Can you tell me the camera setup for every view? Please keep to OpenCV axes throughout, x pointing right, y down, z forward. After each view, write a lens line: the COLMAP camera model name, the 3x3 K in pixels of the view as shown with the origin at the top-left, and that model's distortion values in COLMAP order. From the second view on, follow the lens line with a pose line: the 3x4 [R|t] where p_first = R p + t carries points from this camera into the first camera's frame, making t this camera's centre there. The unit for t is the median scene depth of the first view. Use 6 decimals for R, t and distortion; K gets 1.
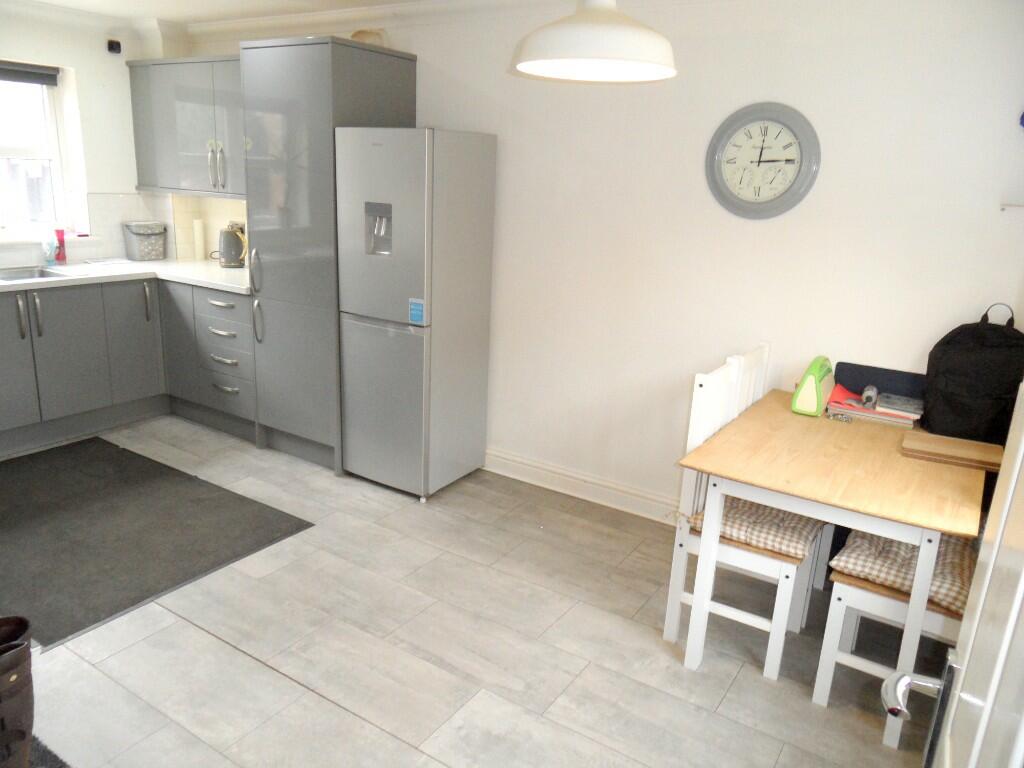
lens RADIAL K [[760.9, 0, 508.3], [0, 760.9, 387.2], [0, 0, 1]] dist [-0.021794, 0.020910]
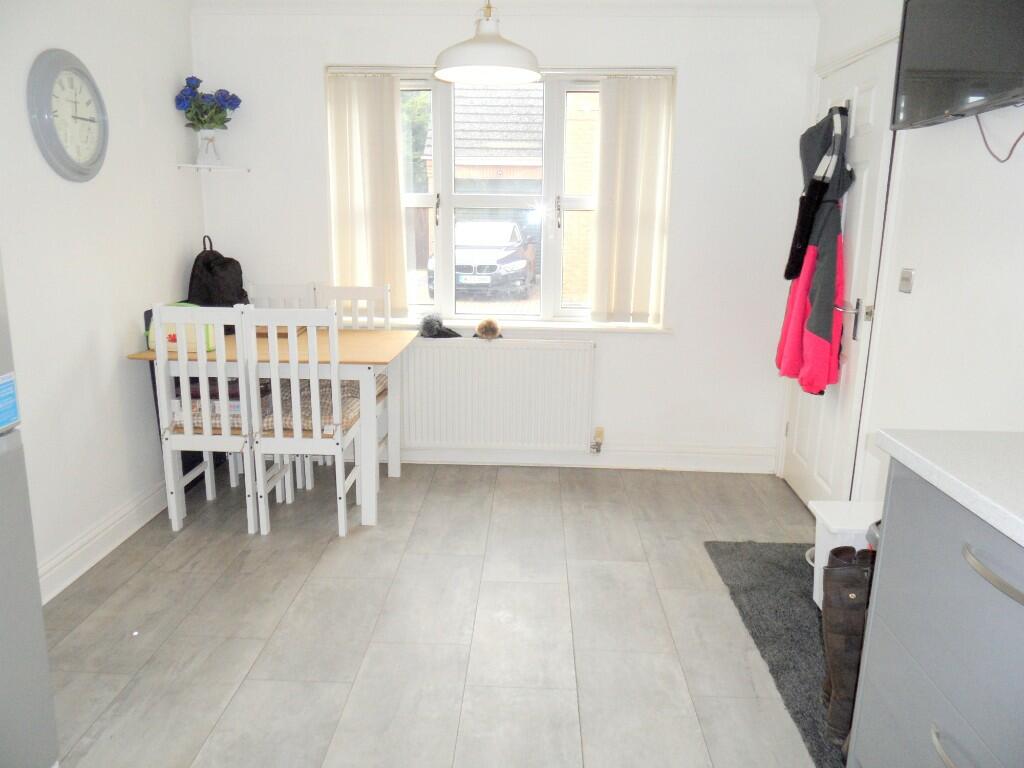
lens RADIAL K [[760.9, 0, 508.6], [0, 760.9, 382.7], [0, 0, 1]] dist [-0.021794, 0.020910]
pose [[-0.514228, -0.241111, 0.823064, -0.775518], [0.198532, 0.900140, 0.387727, -0.268405], [-0.834359, 0.362785, -0.415010, 1.093419]]
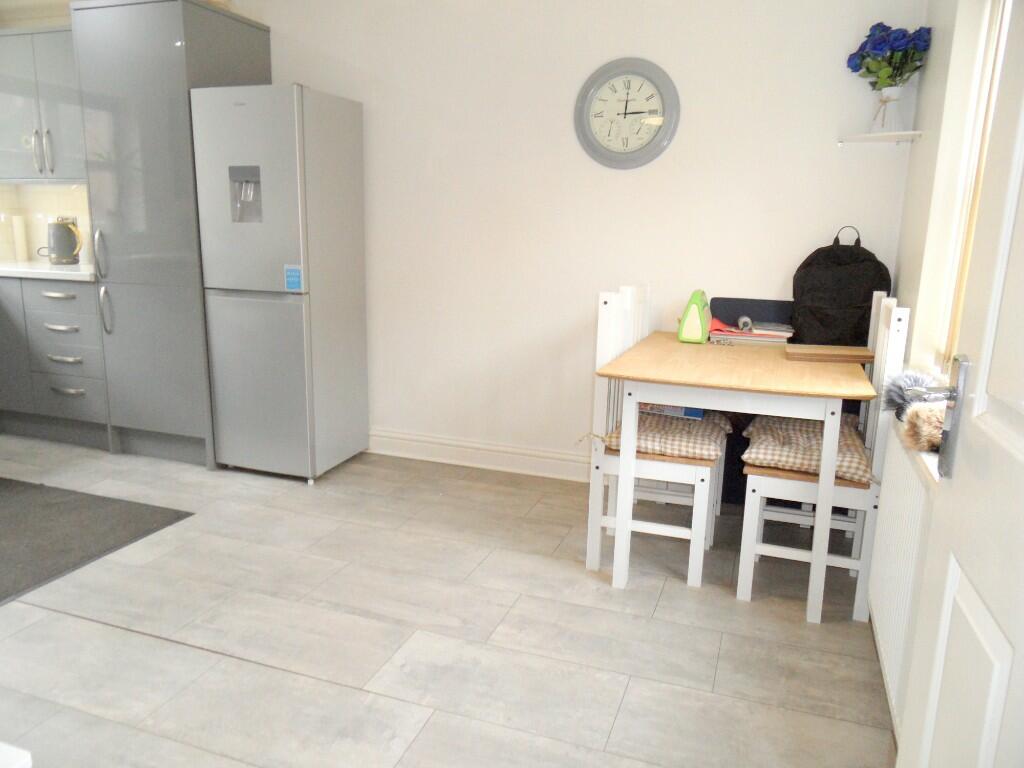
lens RADIAL K [[760.9, 0, 507.6], [0, 760.9, 386.1], [0, 0, 1]] dist [-0.021794, 0.020910]
pose [[0.974059, -0.072318, 0.214429, -0.085573], [0.085125, 0.995059, -0.051098, 0.124994], [-0.209674, 0.068026, 0.975402, 0.028842]]
